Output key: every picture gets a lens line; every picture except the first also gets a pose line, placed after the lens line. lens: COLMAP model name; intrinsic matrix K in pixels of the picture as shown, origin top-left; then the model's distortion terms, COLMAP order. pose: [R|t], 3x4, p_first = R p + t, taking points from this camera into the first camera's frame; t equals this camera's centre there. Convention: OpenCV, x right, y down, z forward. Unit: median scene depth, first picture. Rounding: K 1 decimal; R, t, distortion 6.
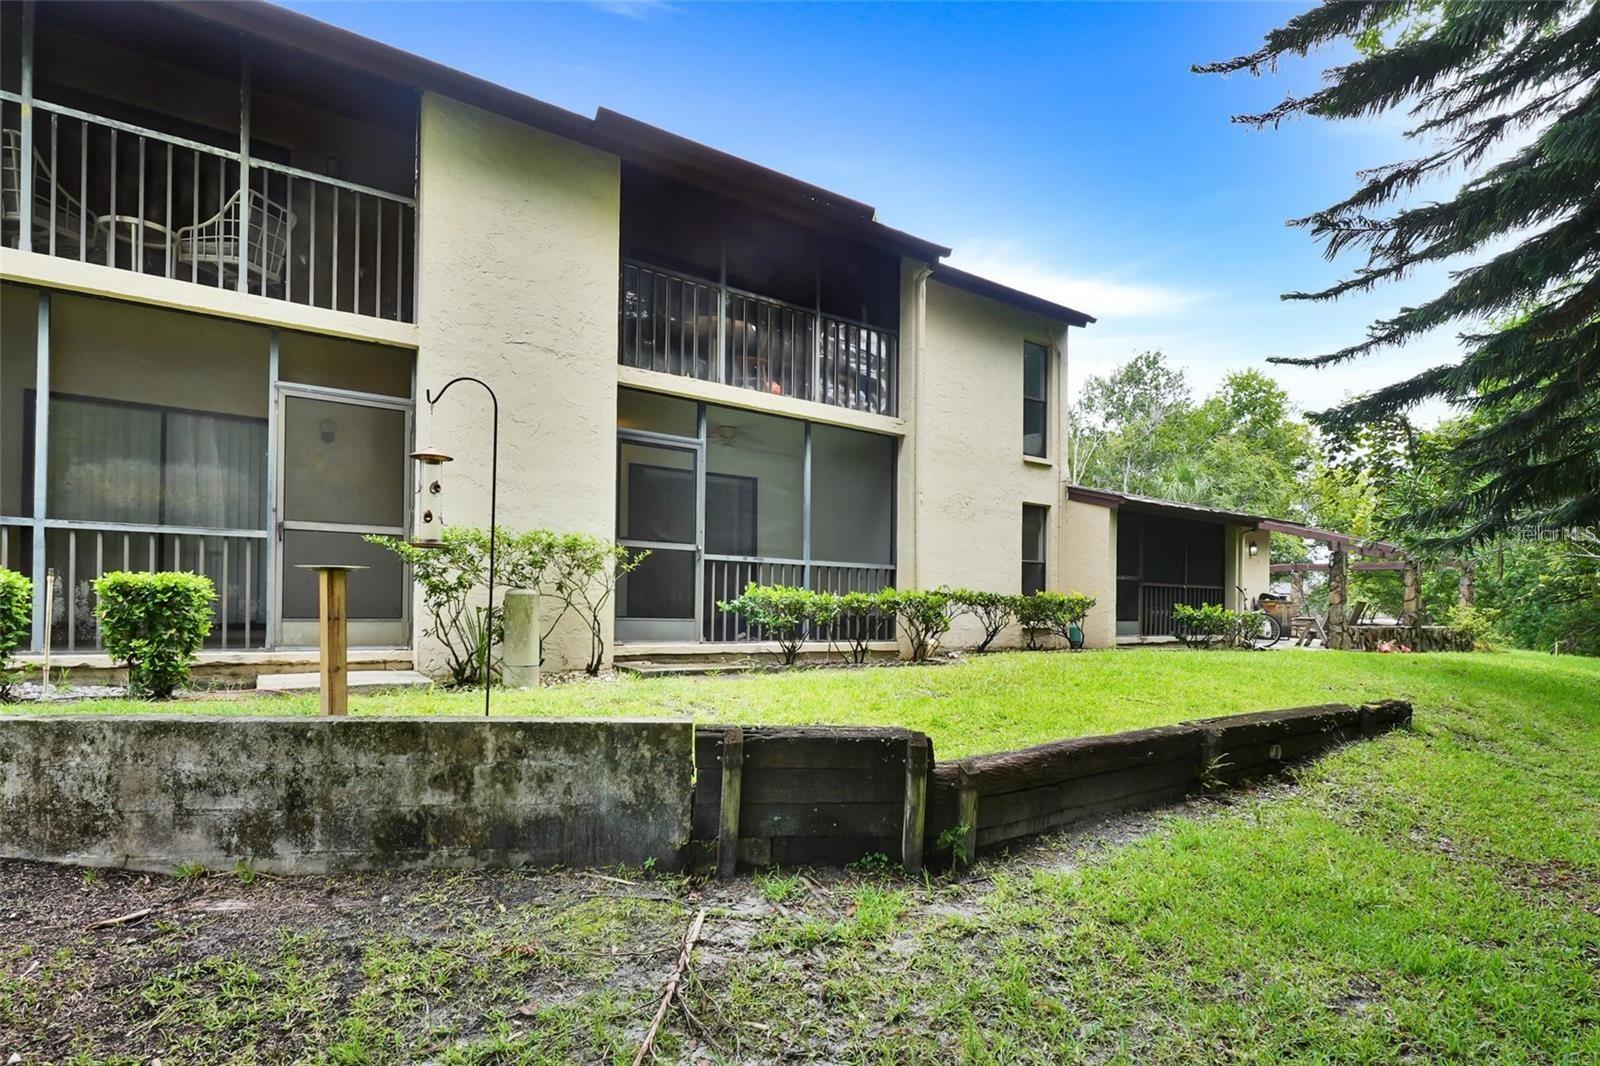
lens RADIAL K [[768.7, 0, 779.2], [0, 768.7, 593.8], [0, 0, 1]] dist [-0.002002, 0.001366]
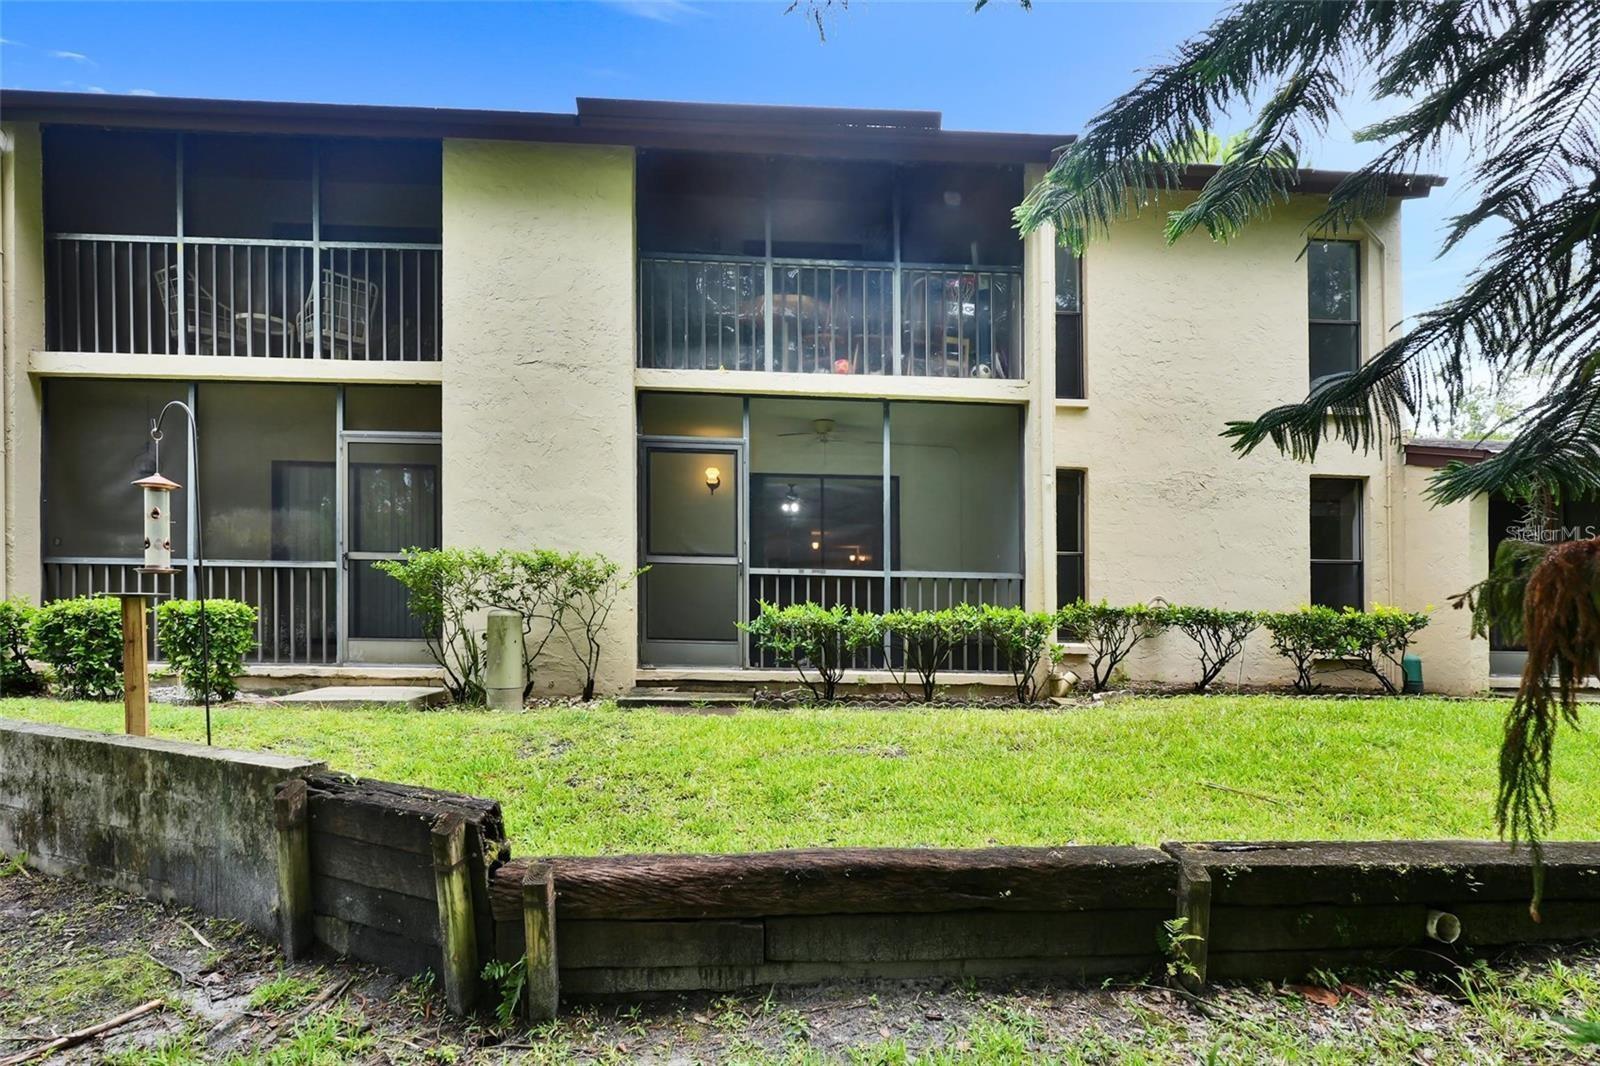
lens RADIAL K [[768.7, 0, 808.8], [0, 768.7, 609.5], [0, 0, 1]] dist [-0.002002, 0.001366]
pose [[0.866989, -0.009030, -0.498245, 0.516705], [0.007838, 0.999959, -0.004484, 0.000226], [0.498265, -0.000017, 0.867025, 0.351623]]
